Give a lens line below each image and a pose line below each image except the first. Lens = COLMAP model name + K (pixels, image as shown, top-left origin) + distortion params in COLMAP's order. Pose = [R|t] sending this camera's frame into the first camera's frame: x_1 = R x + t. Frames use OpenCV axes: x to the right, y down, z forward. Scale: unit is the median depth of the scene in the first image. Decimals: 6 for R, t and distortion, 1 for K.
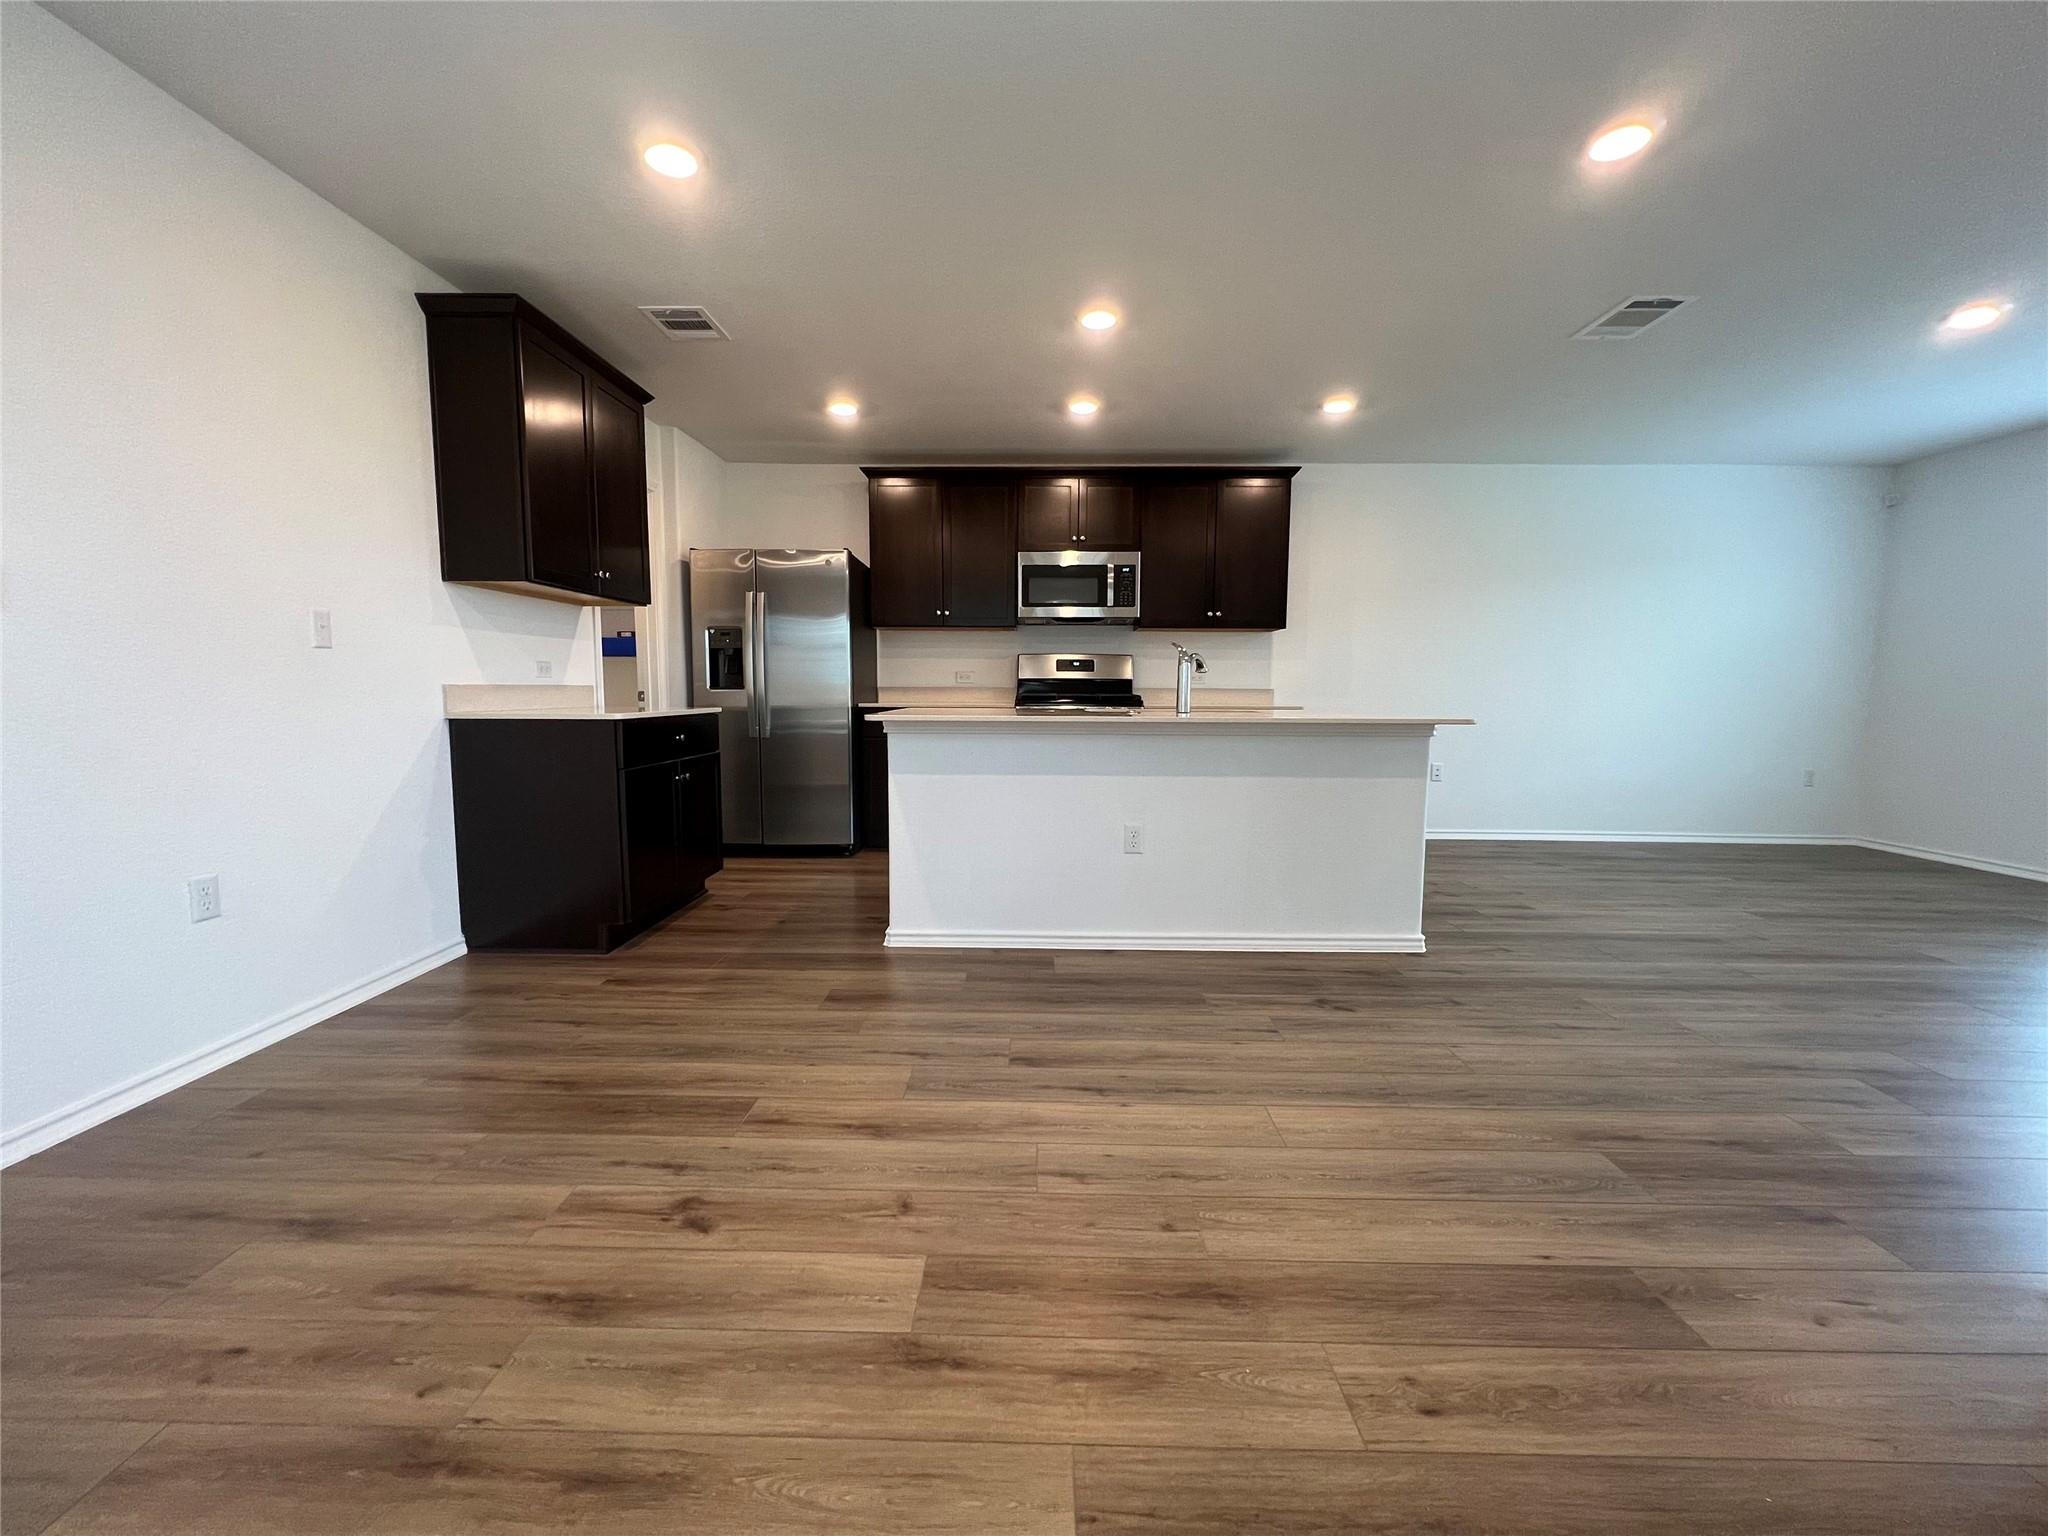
lens RADIAL K [[826.9, 0, 1029.1], [0, 826.9, 758.1], [0, 0, 1]] dist [-0.003378, -0.000326]
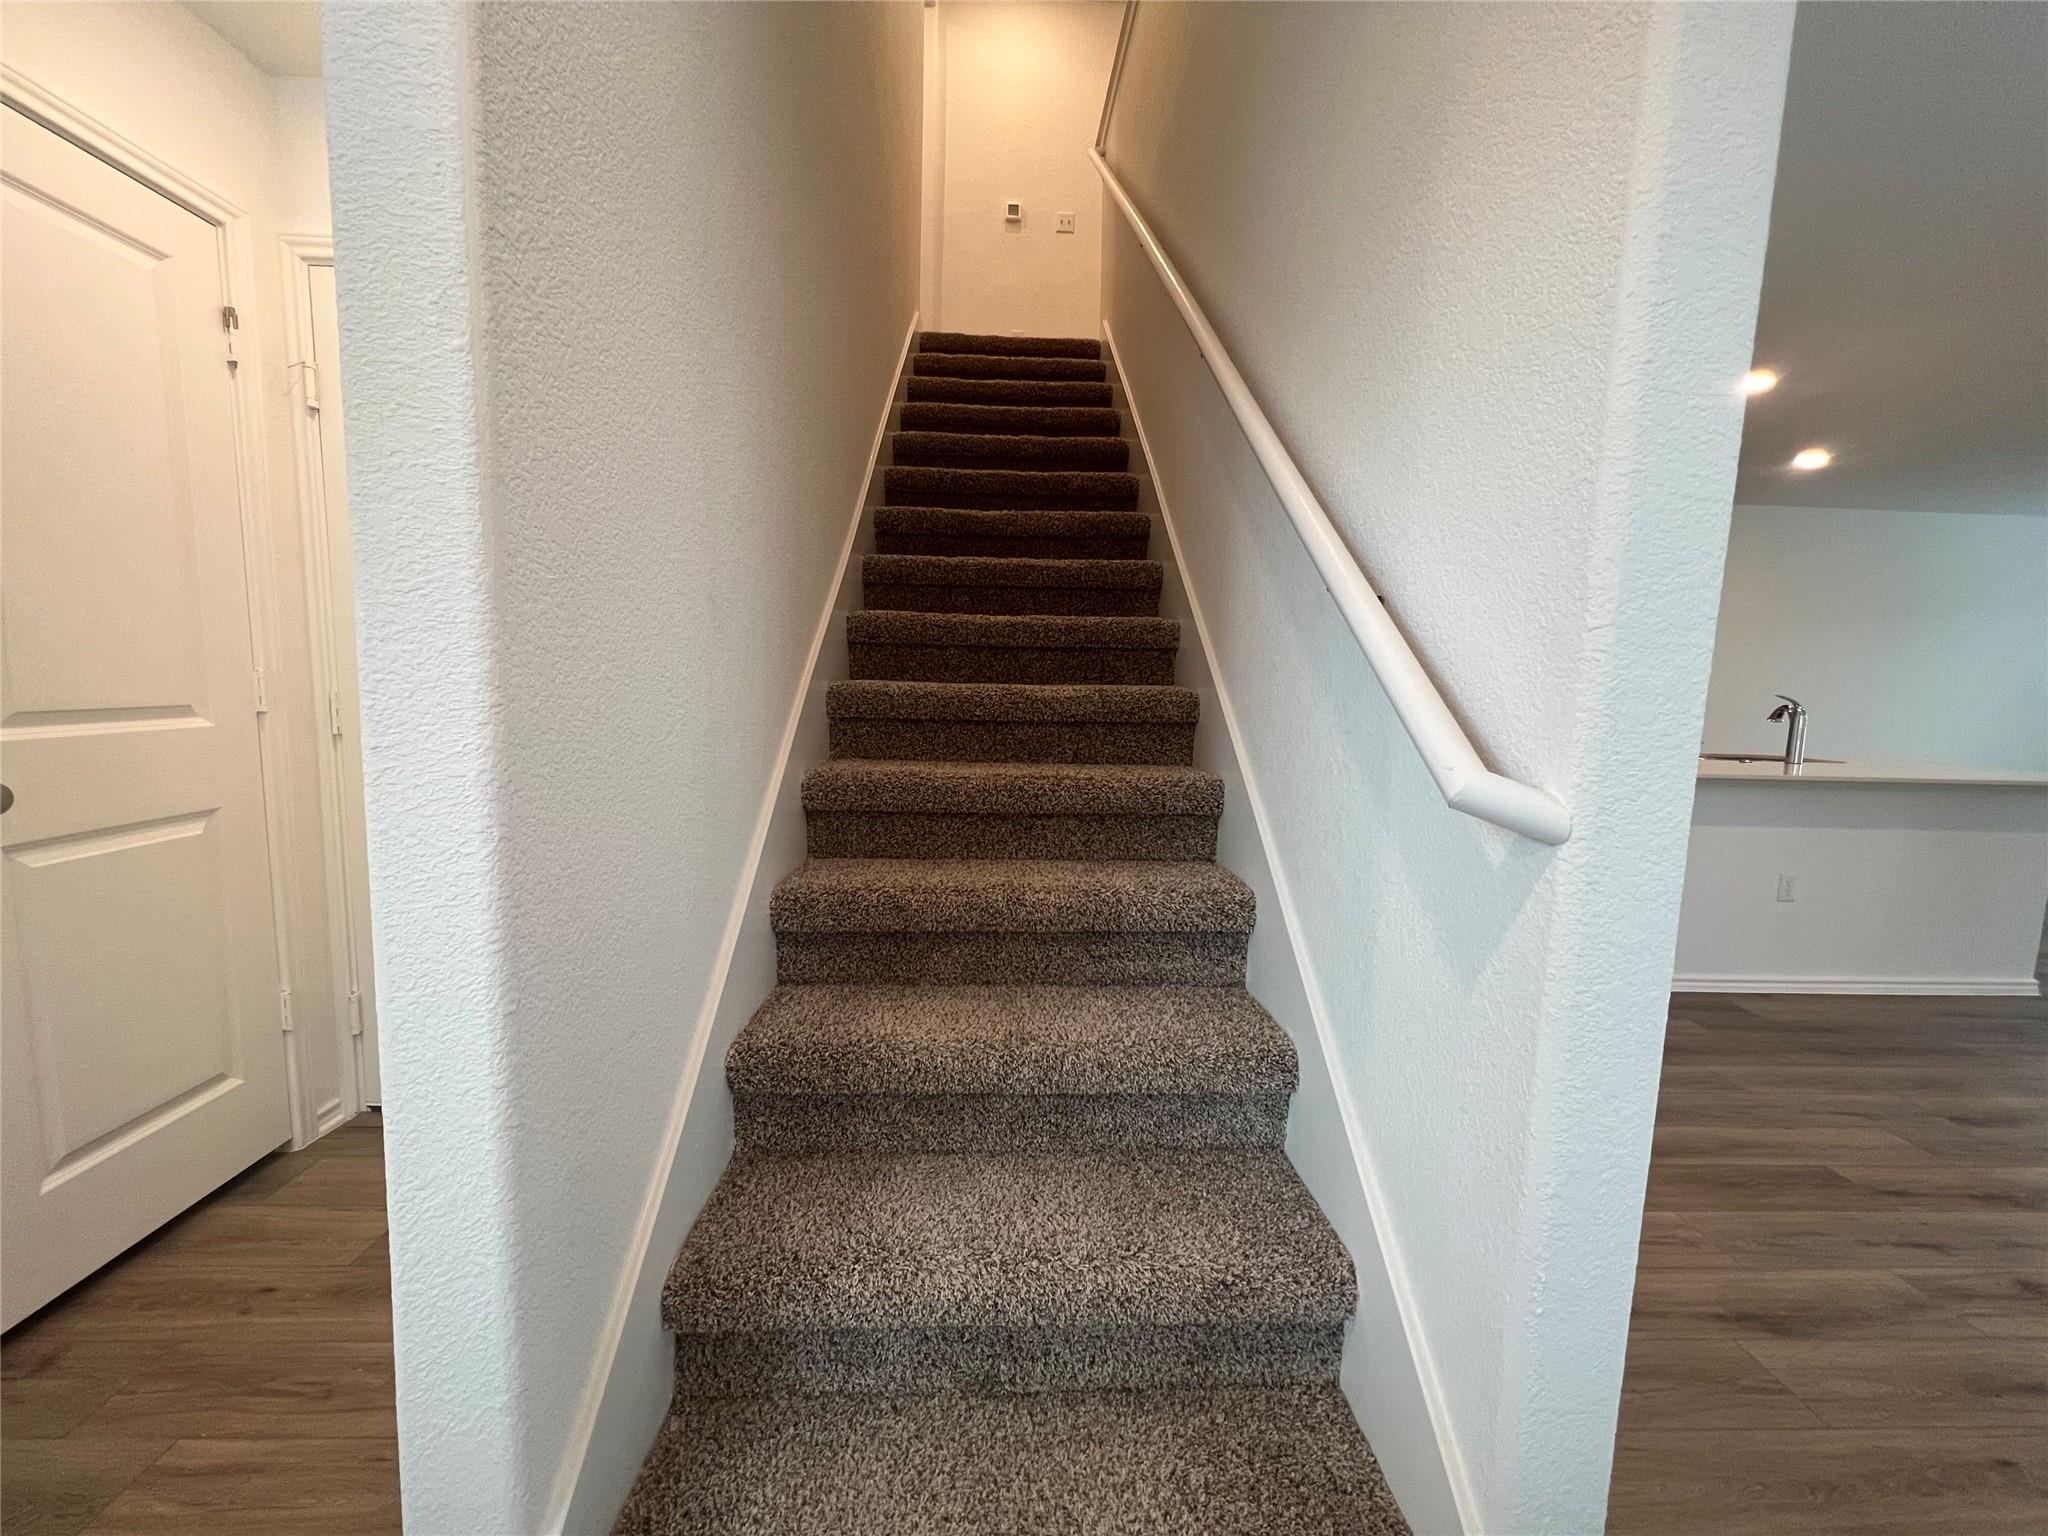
lens RADIAL K [[822.3, 0, 1021.8], [0, 822.3, 765.4], [0, 0, 1]] dist [0.000965, -0.000034]
pose [[0.997910, 0.016480, 0.062488, -0.922228], [-0.018309, 0.999417, 0.028811, -0.071279], [-0.061977, -0.029895, 0.997630, 0.022211]]
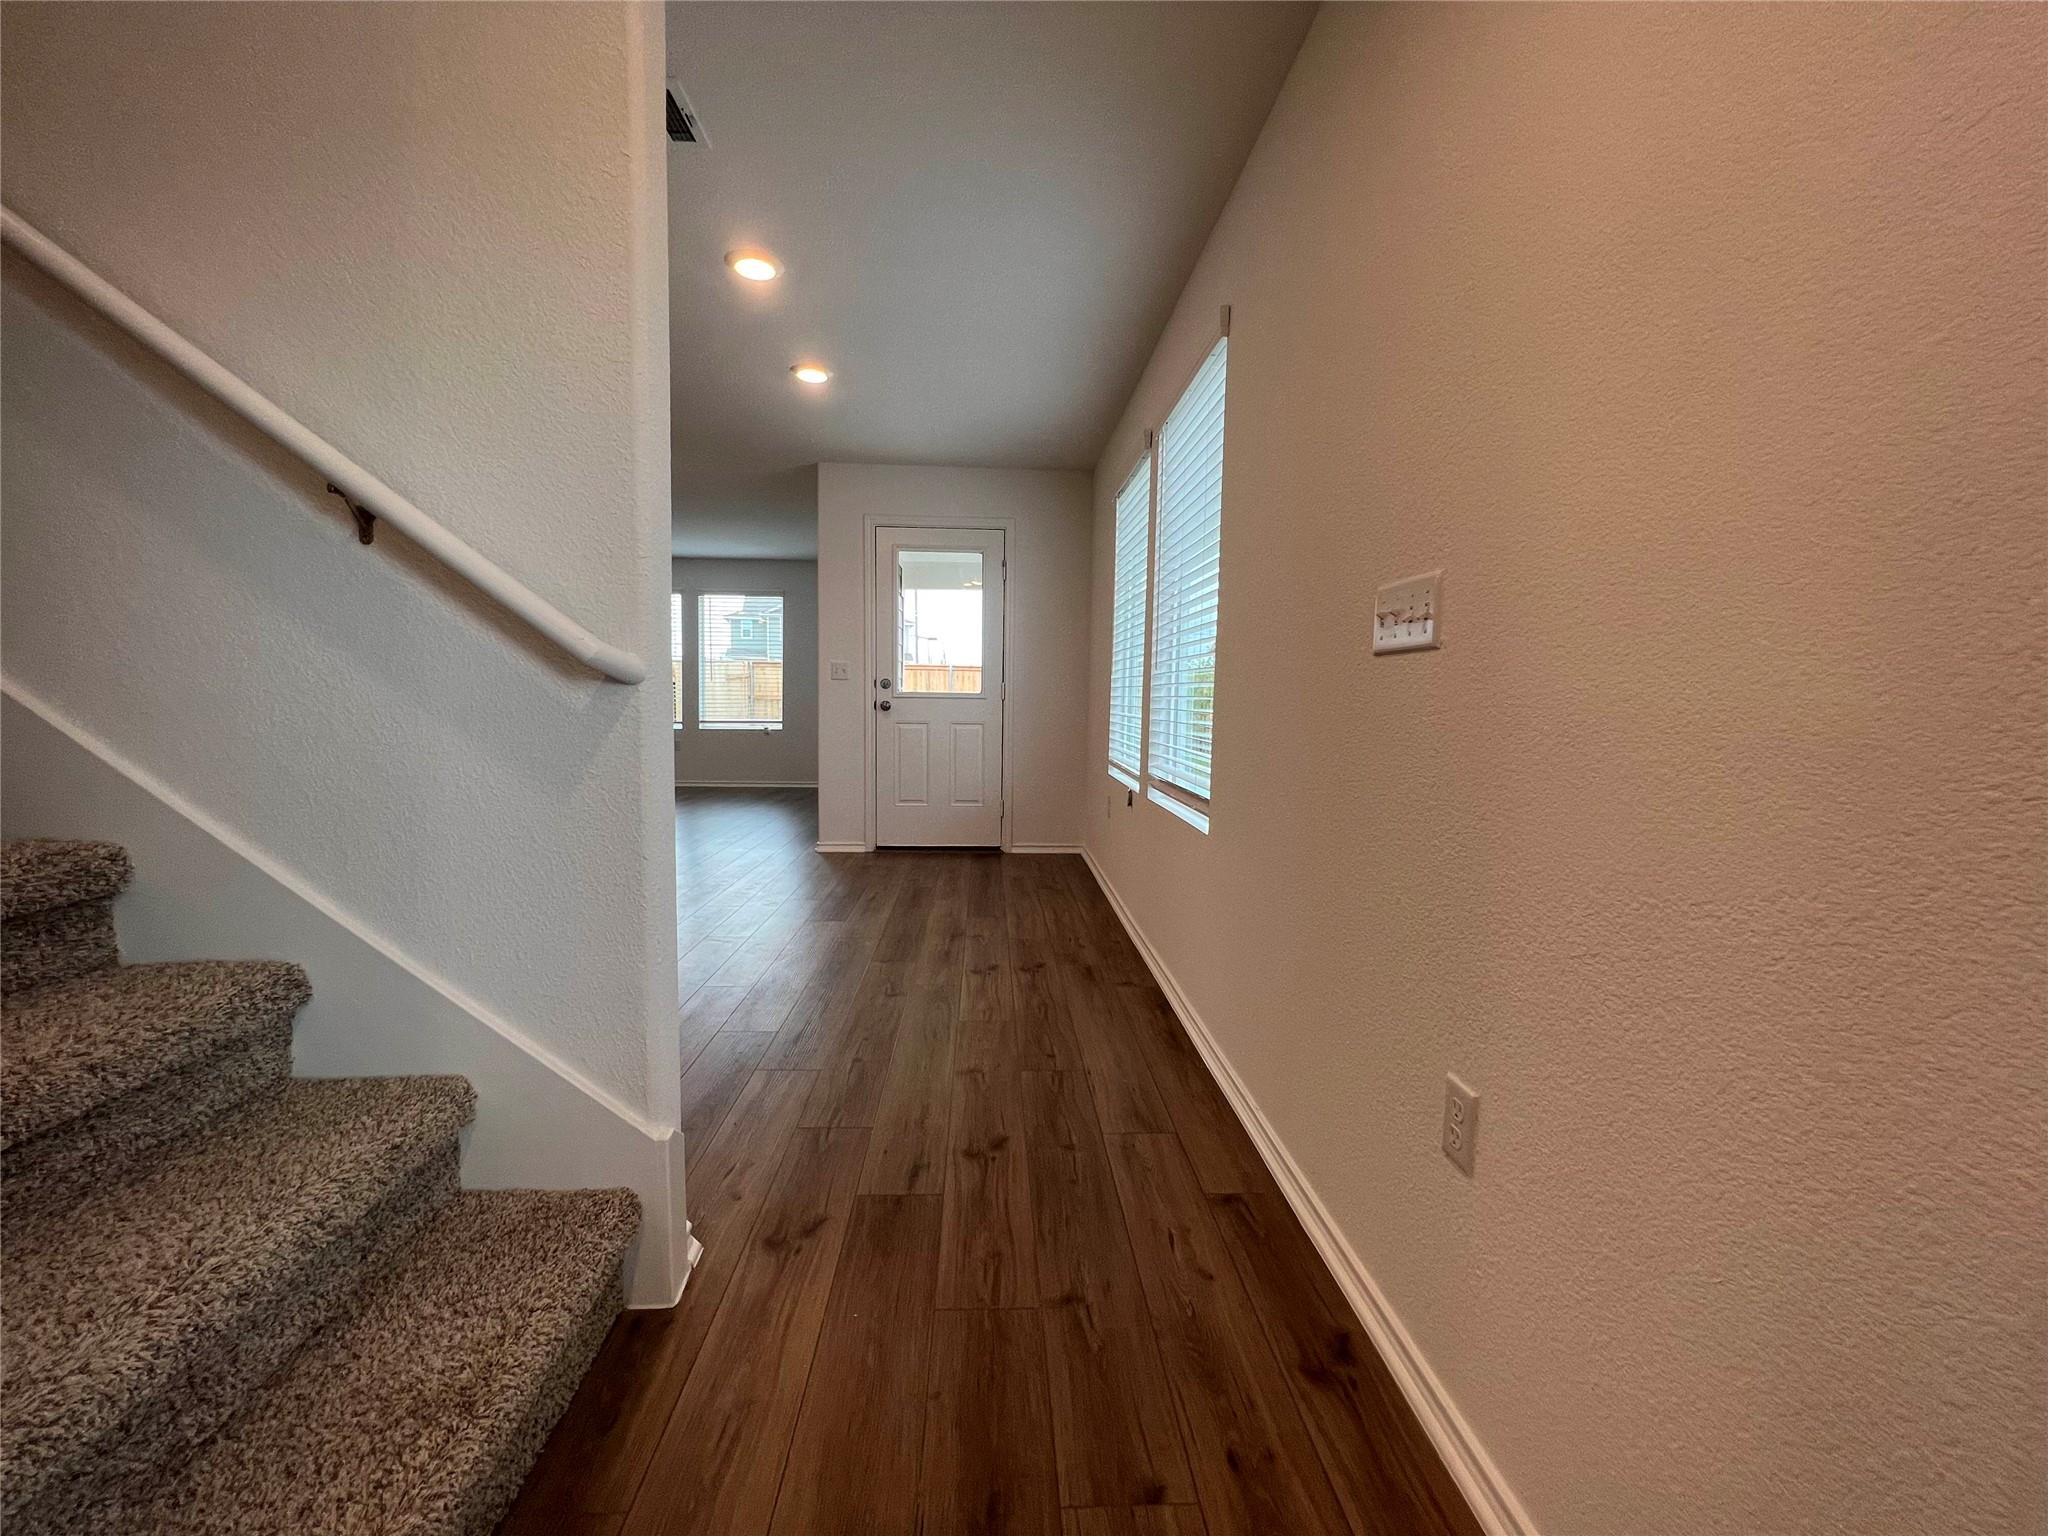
lens RADIAL K [[822.3, 0, 1021.8], [0, 822.3, 765.4], [0, 0, 1]] dist [0.000965, -0.000034]
pose [[-0.067243, -0.088363, 0.993816, -1.189395], [0.063090, 0.993701, 0.092621, -0.026761], [-0.995740, 0.068928, -0.061245, 0.094253]]
